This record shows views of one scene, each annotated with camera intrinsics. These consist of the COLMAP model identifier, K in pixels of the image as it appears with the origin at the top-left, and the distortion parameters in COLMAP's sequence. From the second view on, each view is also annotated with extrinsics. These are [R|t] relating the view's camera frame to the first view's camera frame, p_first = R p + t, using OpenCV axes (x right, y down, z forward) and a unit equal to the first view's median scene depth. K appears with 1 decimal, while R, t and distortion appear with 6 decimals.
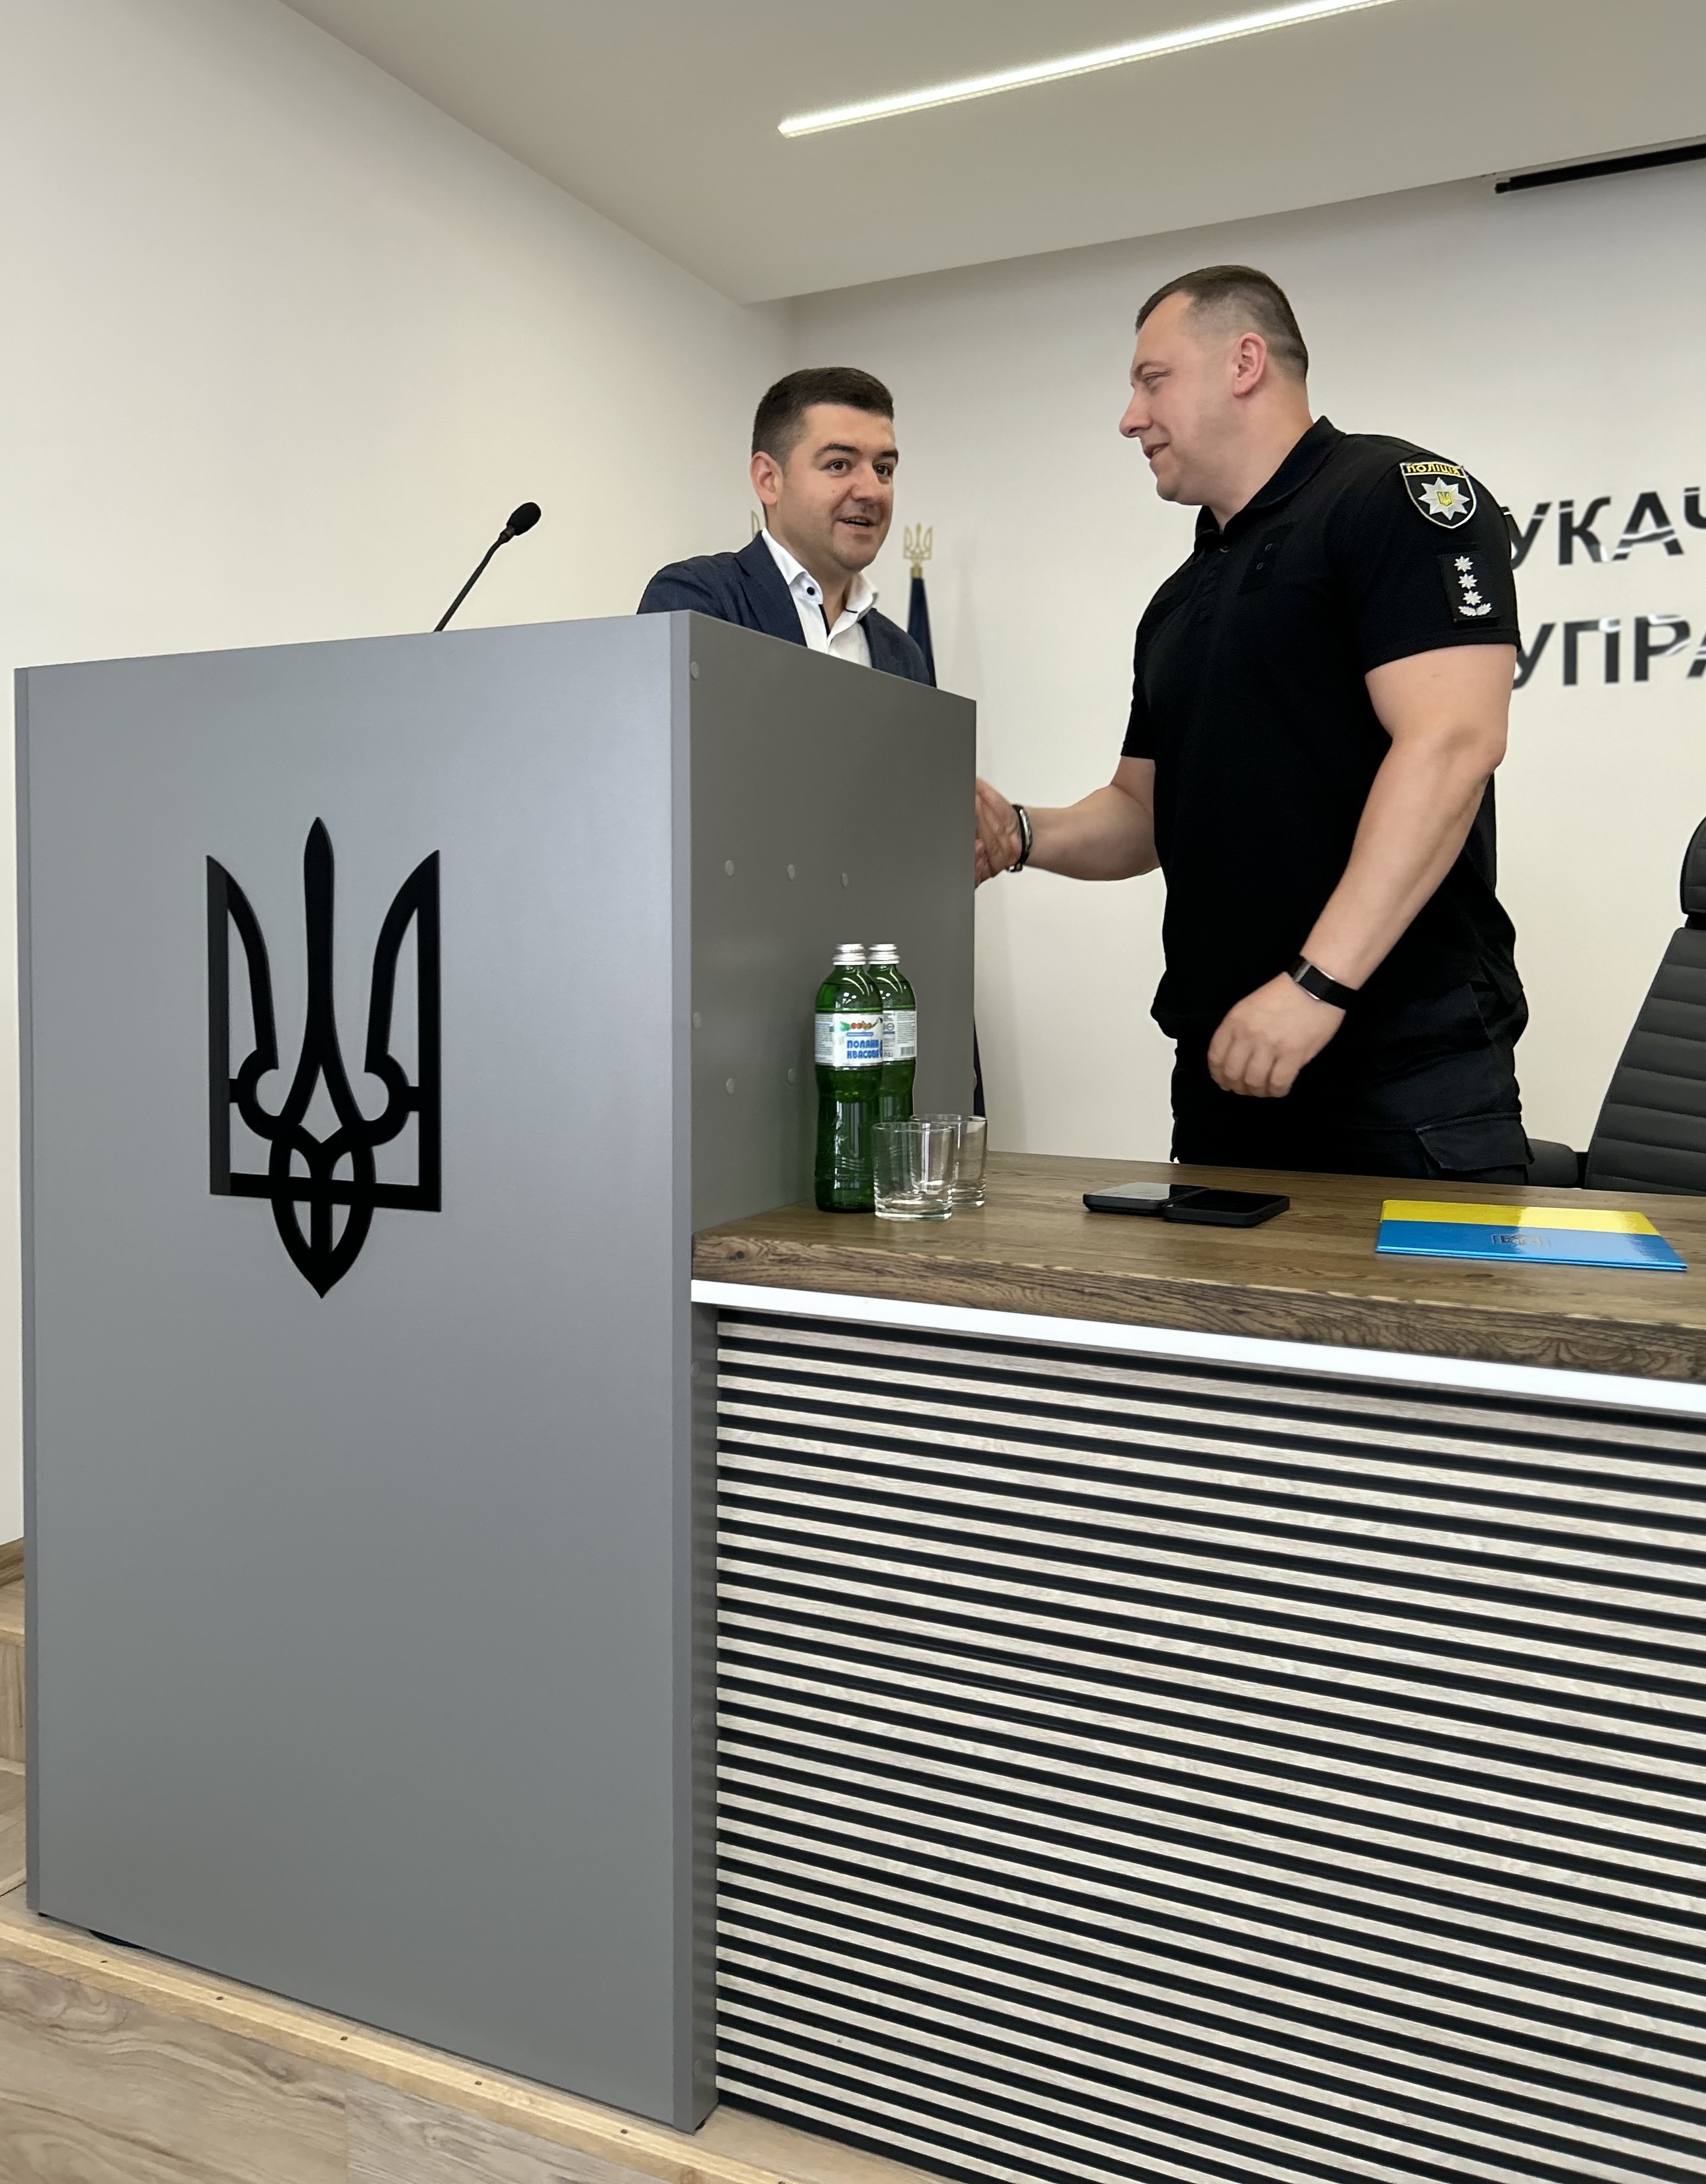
lens RADIAL K [[1827.0, 0, 859.6], [0, 1827.0, 1088.9], [0, 0, 1]] dist [0.034046, -0.068696]
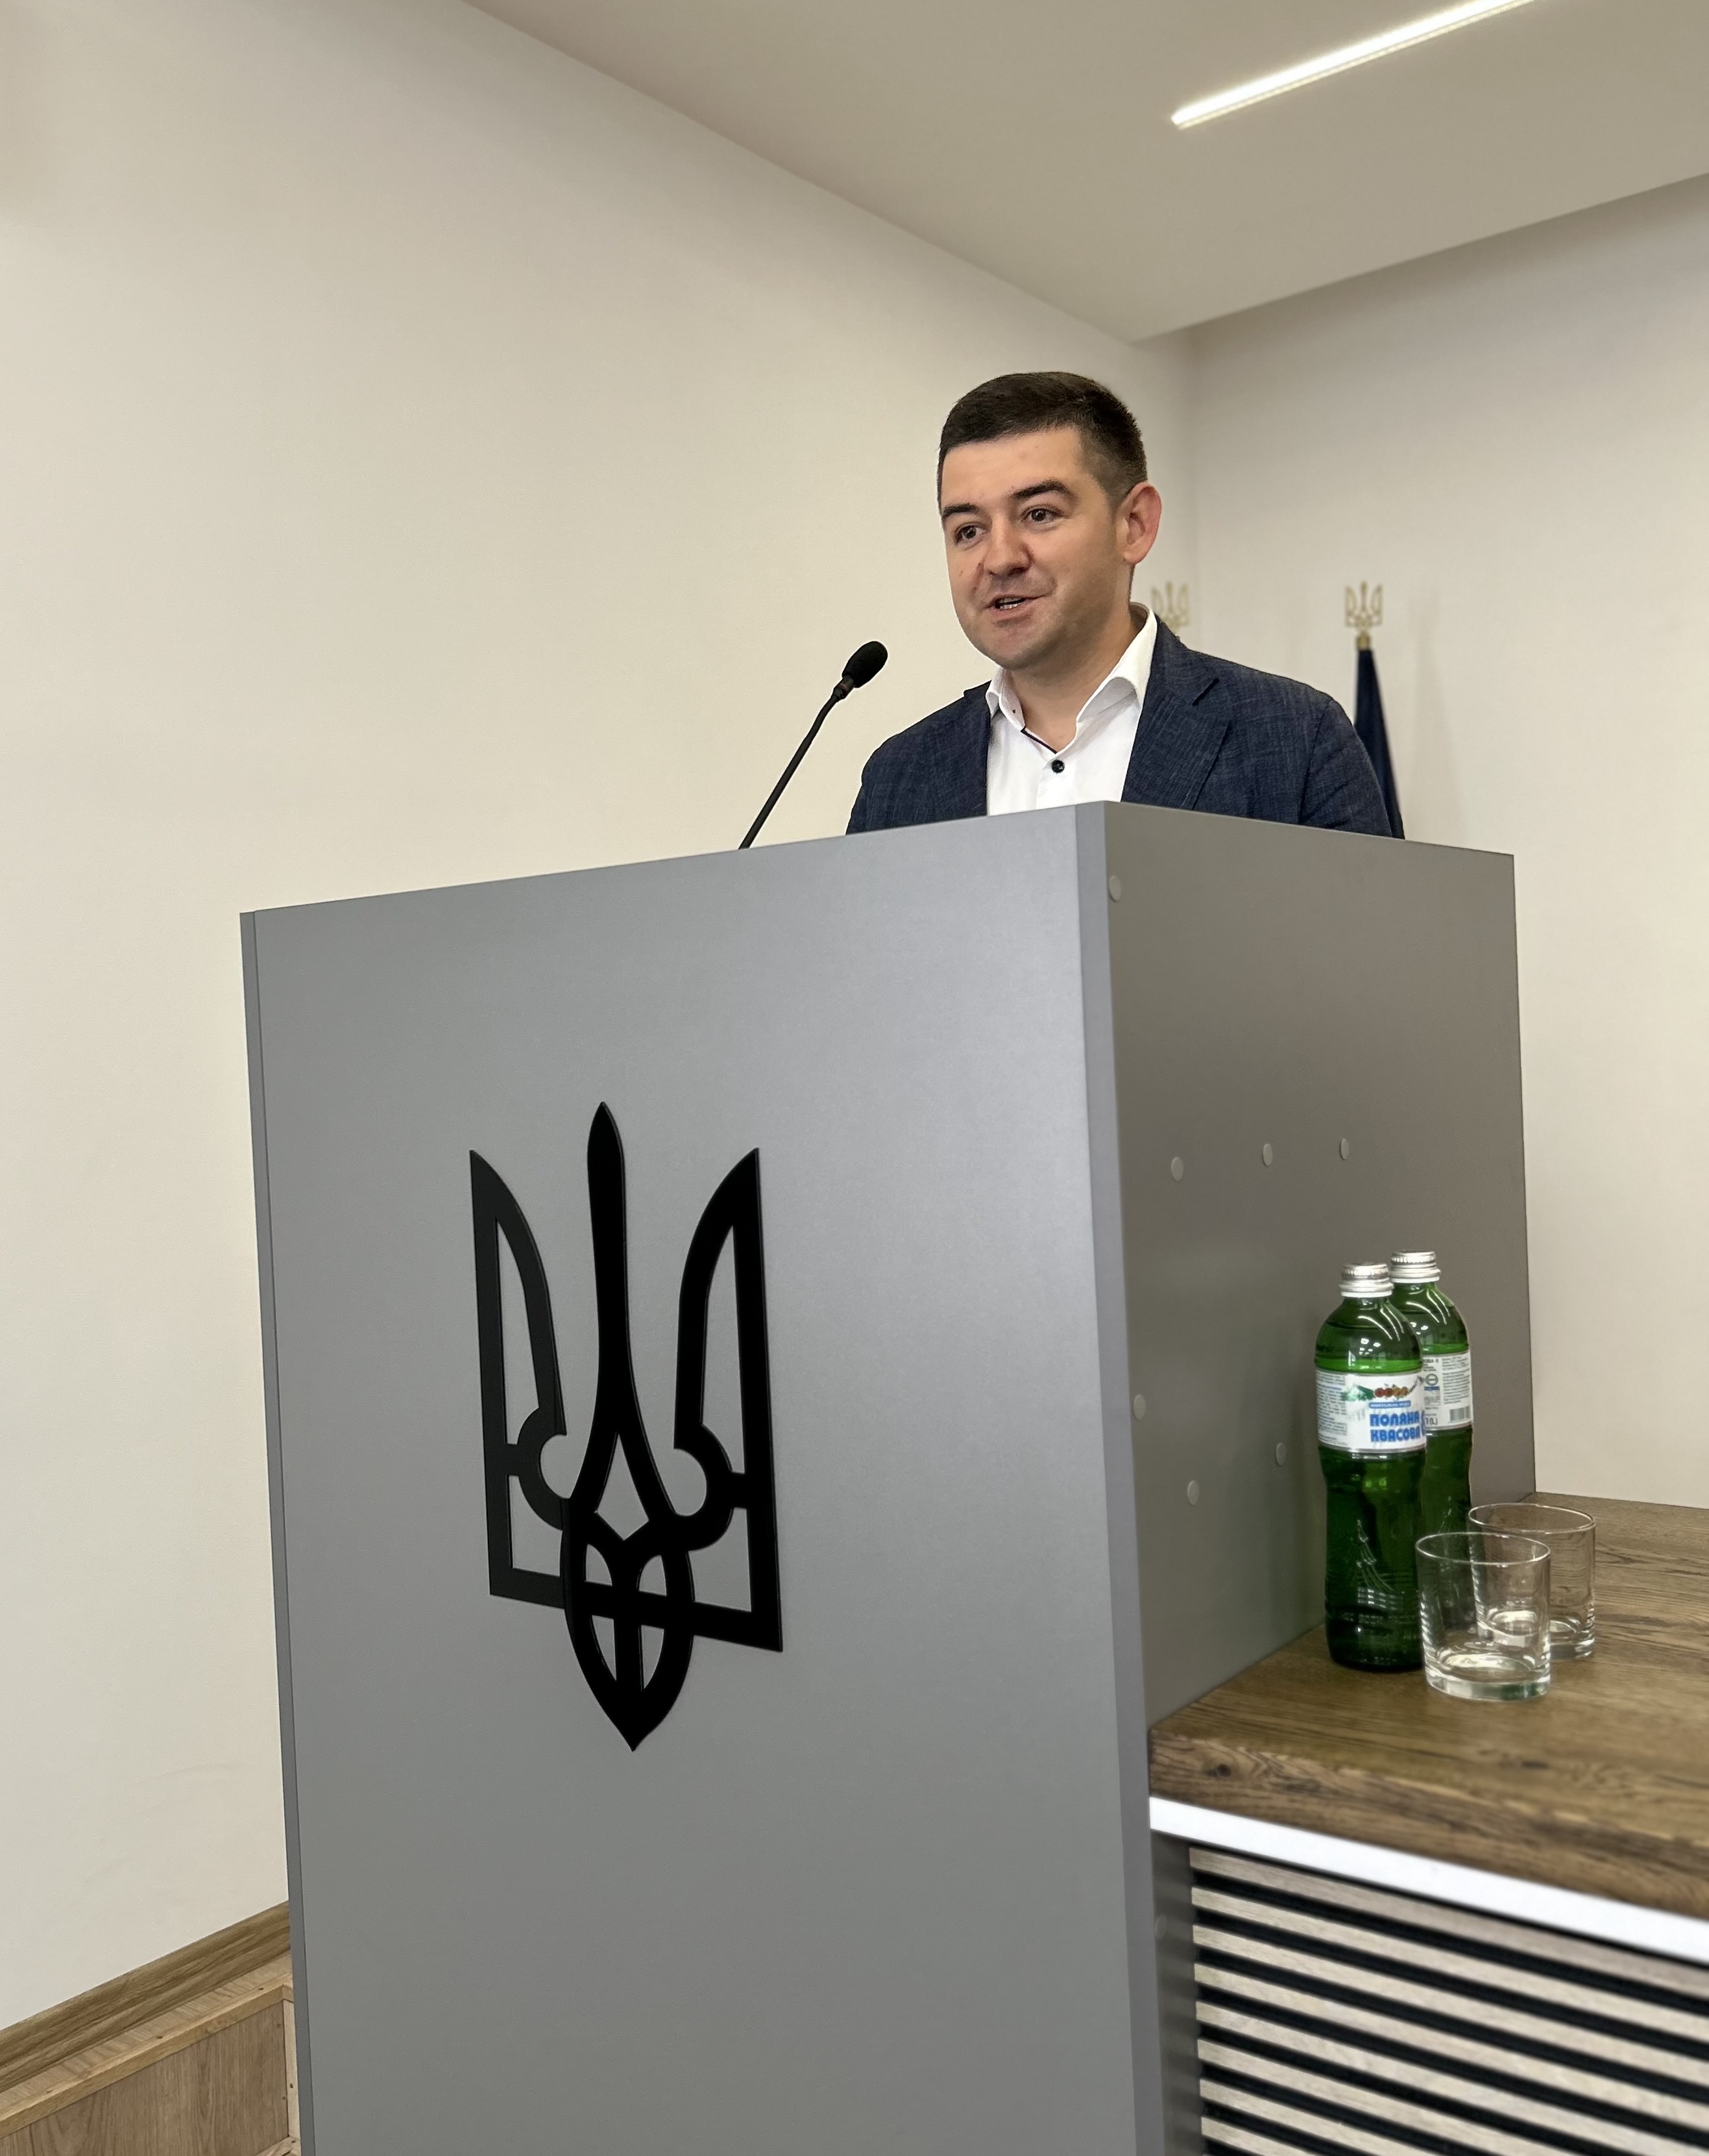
lens RADIAL K [[1887.0, 0, 848.2], [0, 1887.0, 1082.4], [0, 0, 1]] dist [0.021849, -0.043429]
pose [[0.975078, -0.046825, -0.216865, -0.035590], [0.038296, 0.998325, -0.043365, -0.119637], [0.218533, 0.033979, 0.975238, 0.286399]]
